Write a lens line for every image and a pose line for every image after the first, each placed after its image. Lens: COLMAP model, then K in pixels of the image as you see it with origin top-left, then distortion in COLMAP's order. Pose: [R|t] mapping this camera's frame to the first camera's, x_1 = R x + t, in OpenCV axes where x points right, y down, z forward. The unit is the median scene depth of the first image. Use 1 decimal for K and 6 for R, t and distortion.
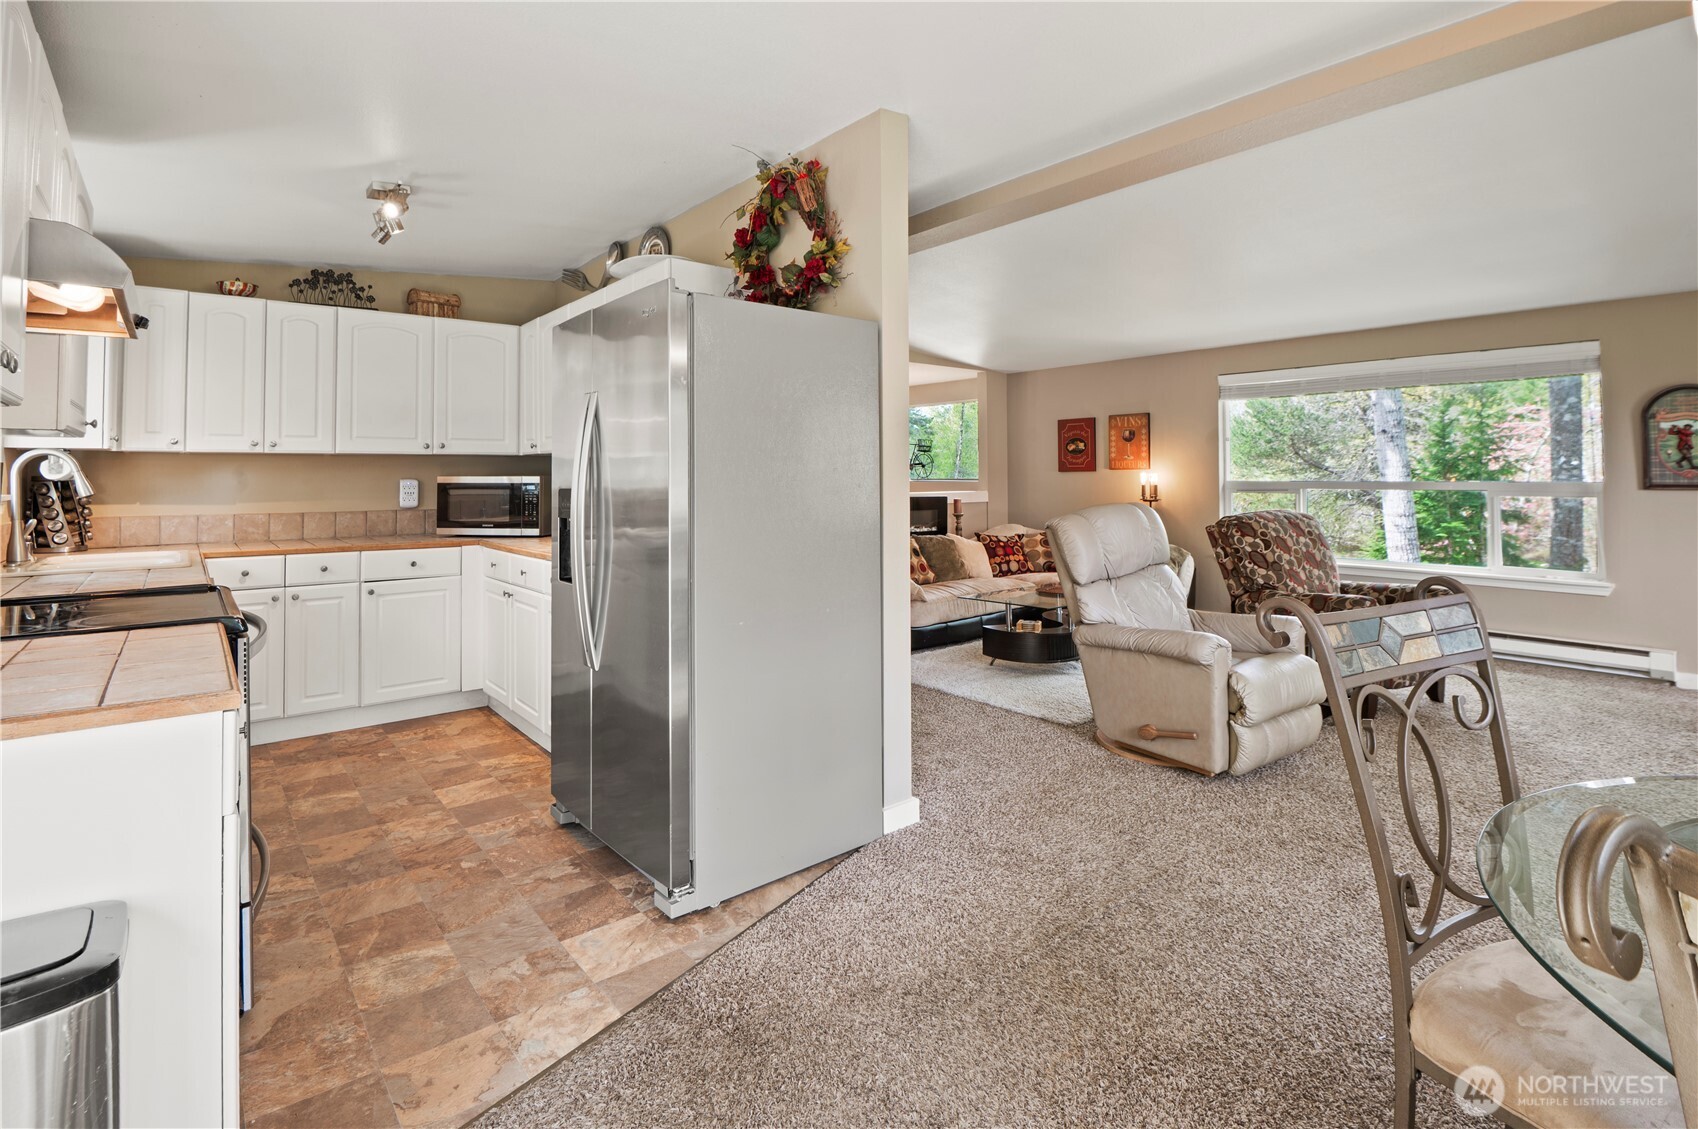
lens RADIAL K [[788.5, 0, 859.8], [0, 788.5, 458.5], [0, 0, 1]] dist [-0.009131, -0.009200]
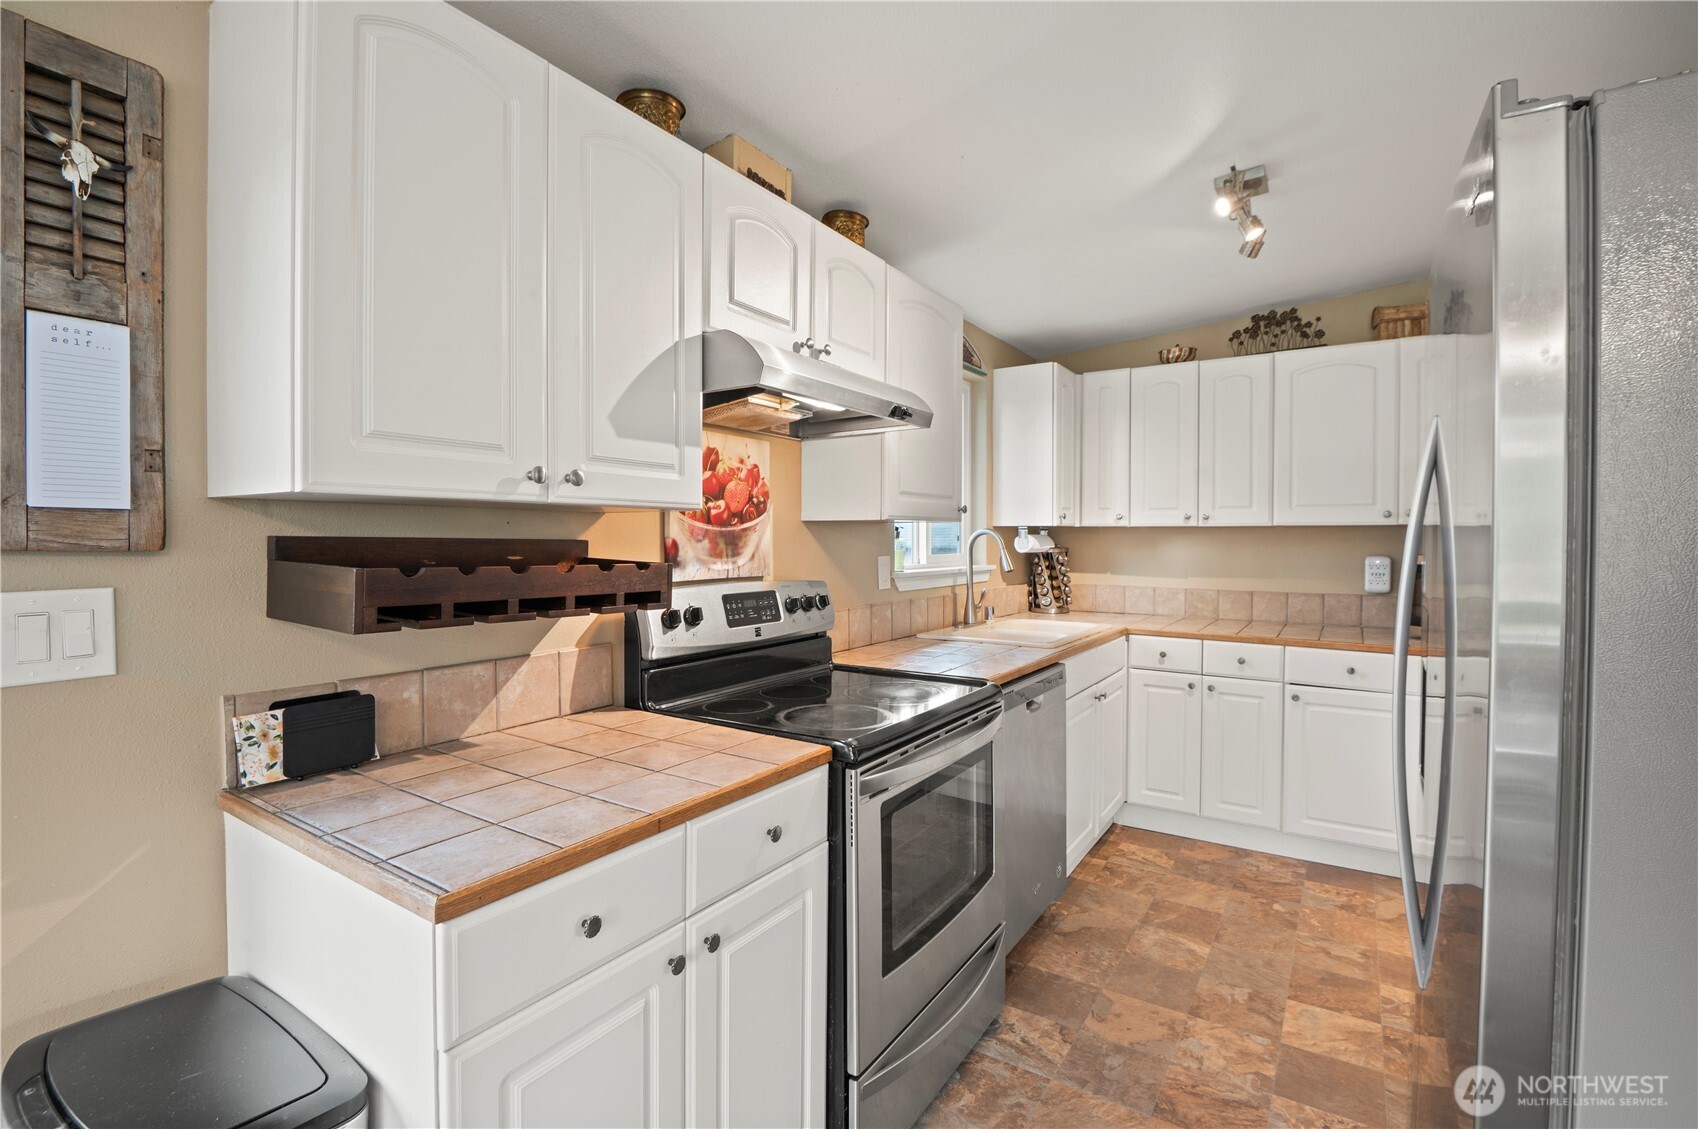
lens RADIAL K [[788.5, 0, 852.8], [0, 788.5, 551.2], [0, 0, 1]] dist [-0.009131, -0.009200]
pose [[0.303987, 0.024937, -0.952350, 0.007060], [0.016643, 0.999366, 0.031480, -0.013653], [0.952531, -0.025419, 0.303380, 0.316715]]
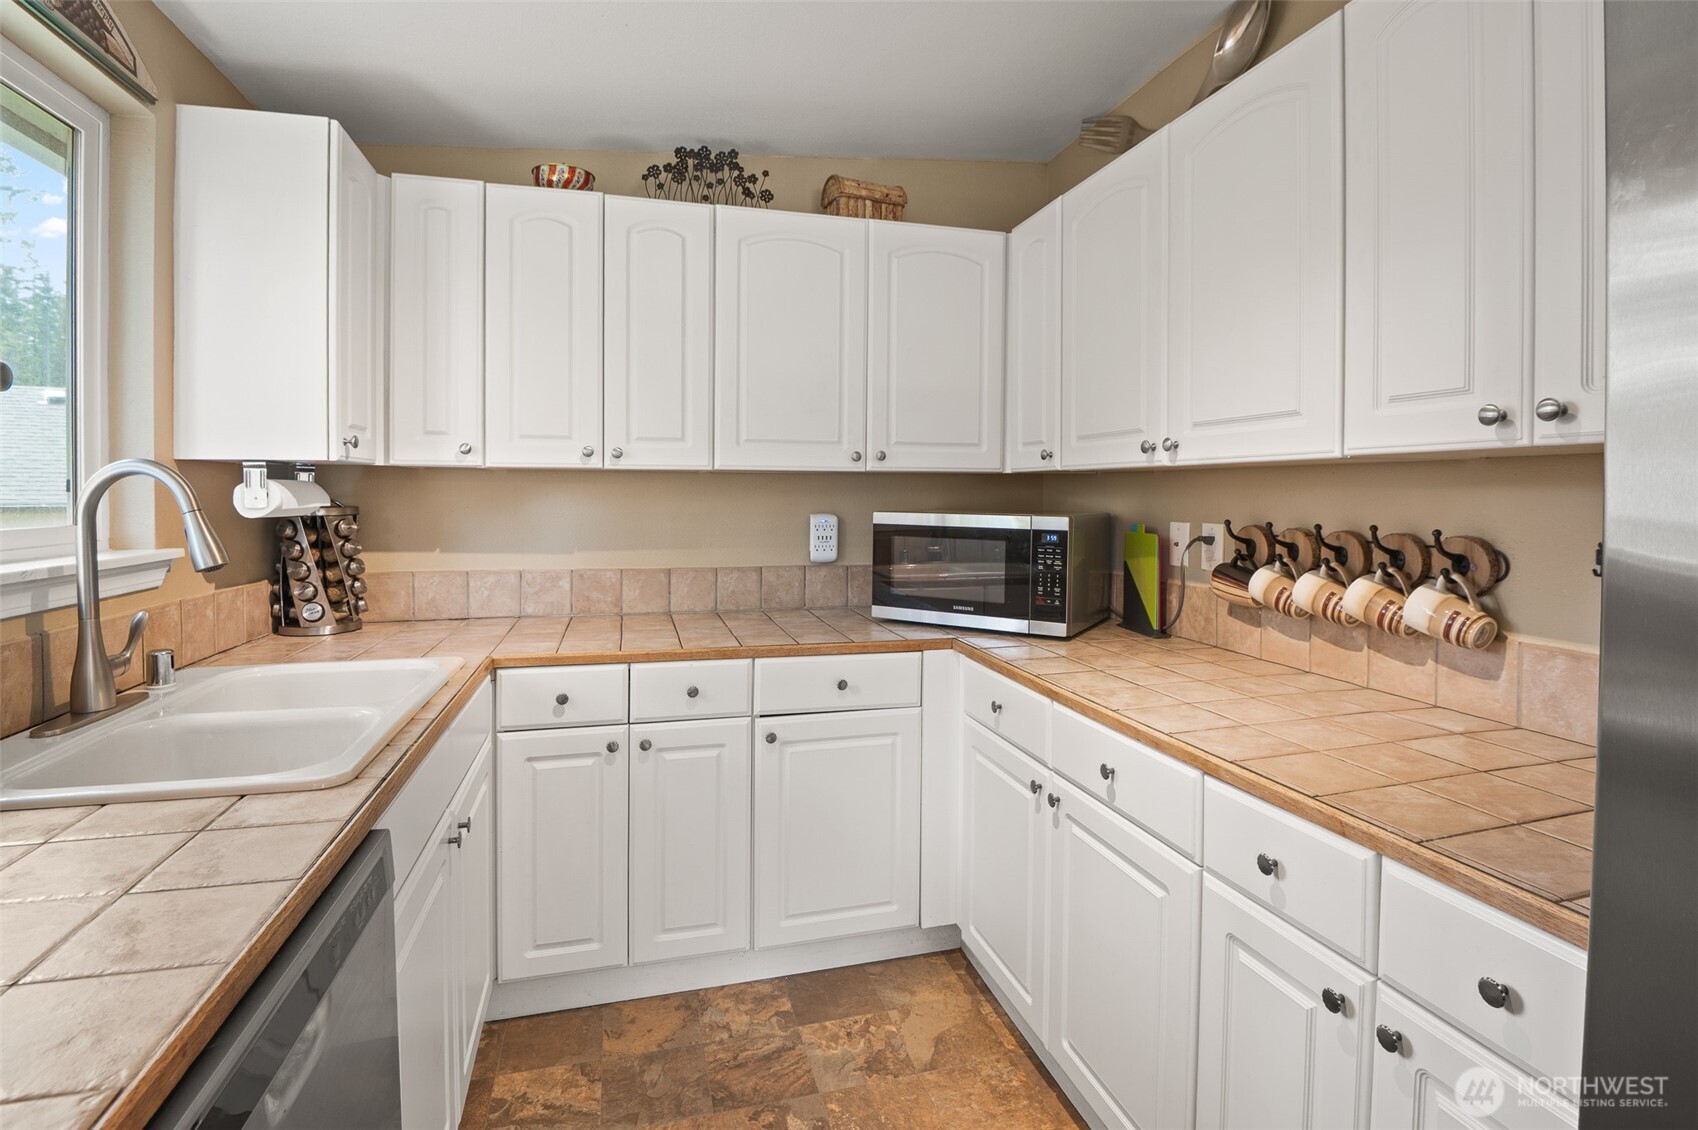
lens RADIAL K [[843.0, 0, 870.6], [0, 843.0, 506.5], [0, 0, 1]] dist [-0.010363, -0.004047]
pose [[0.911594, 0.017411, -0.410723, -0.332103], [-0.002178, 0.999293, 0.037527, -0.003245], [0.411086, -0.033314, 0.910988, 0.517194]]
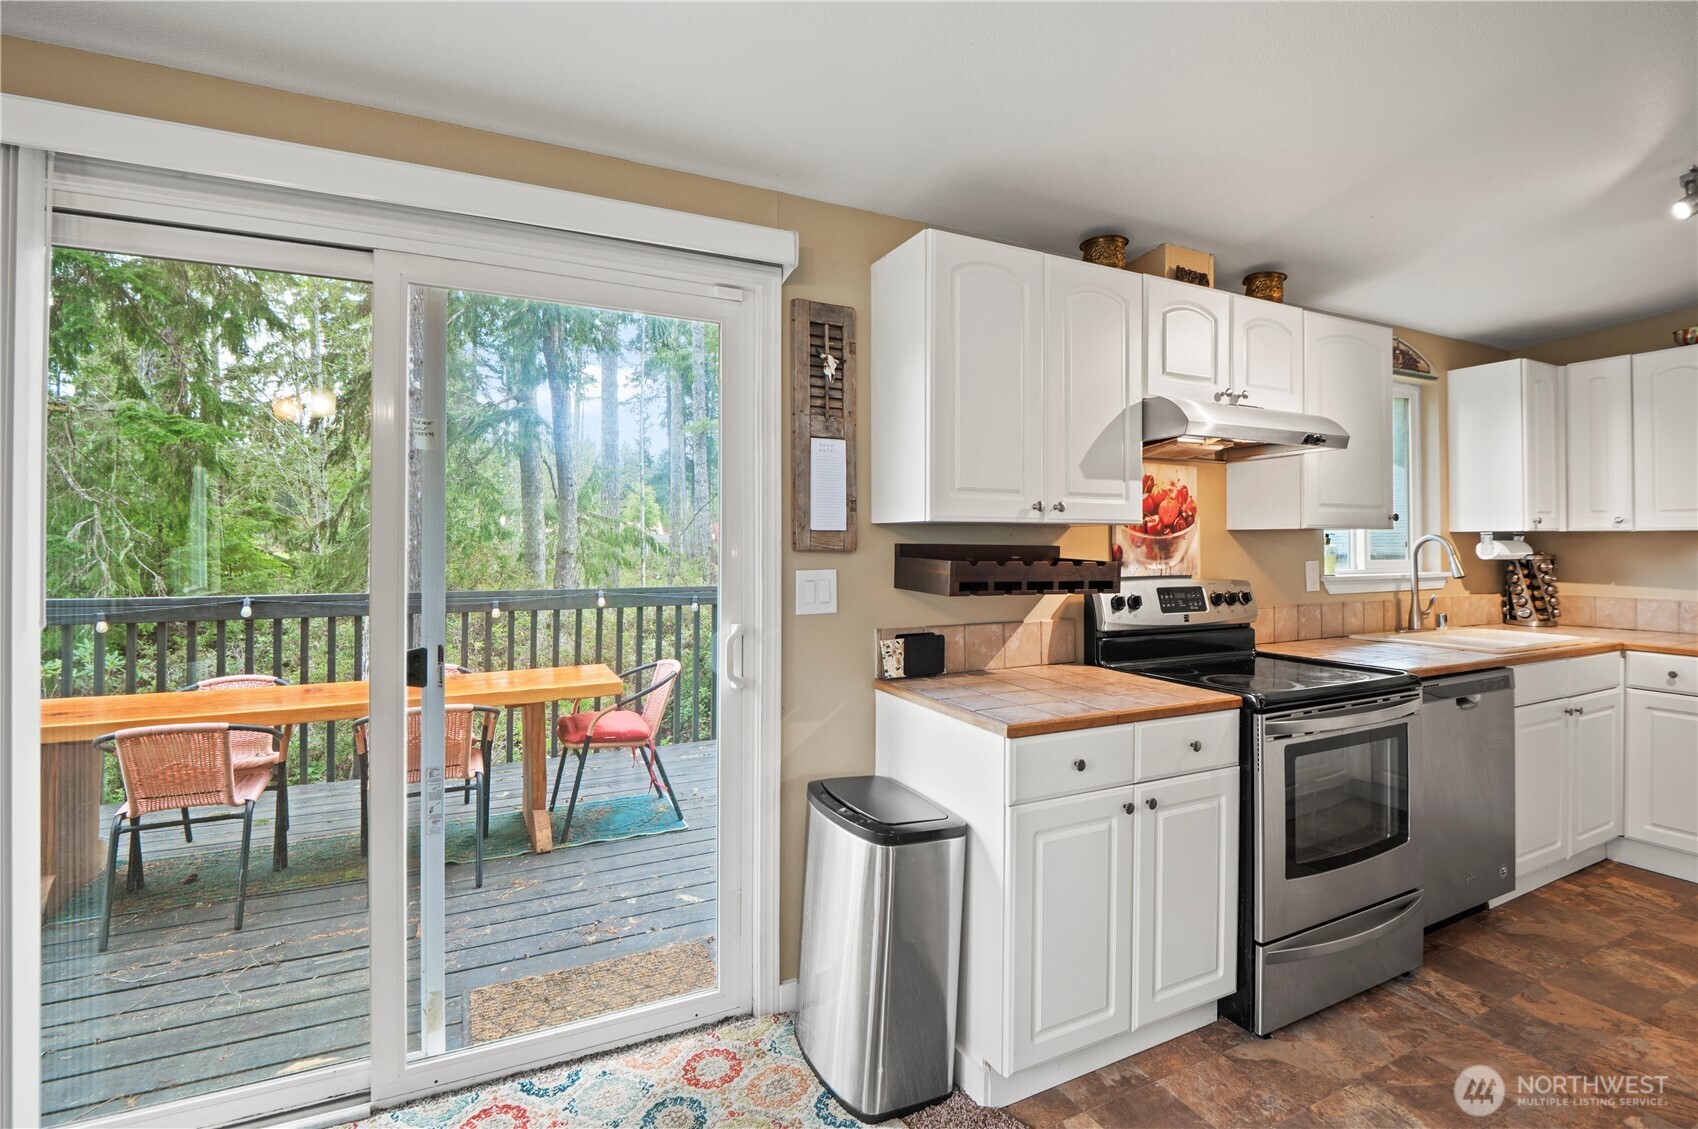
lens RADIAL K [[788.5, 0, 848.2], [0, 788.5, 539.6], [0, 0, 1]] dist [-0.009131, -0.009200]
pose [[-0.222648, 0.002109, -0.974897, 0.203024], [0.023323, 0.999723, -0.003163, -0.015701], [0.974620, -0.023442, -0.222635, 0.285015]]
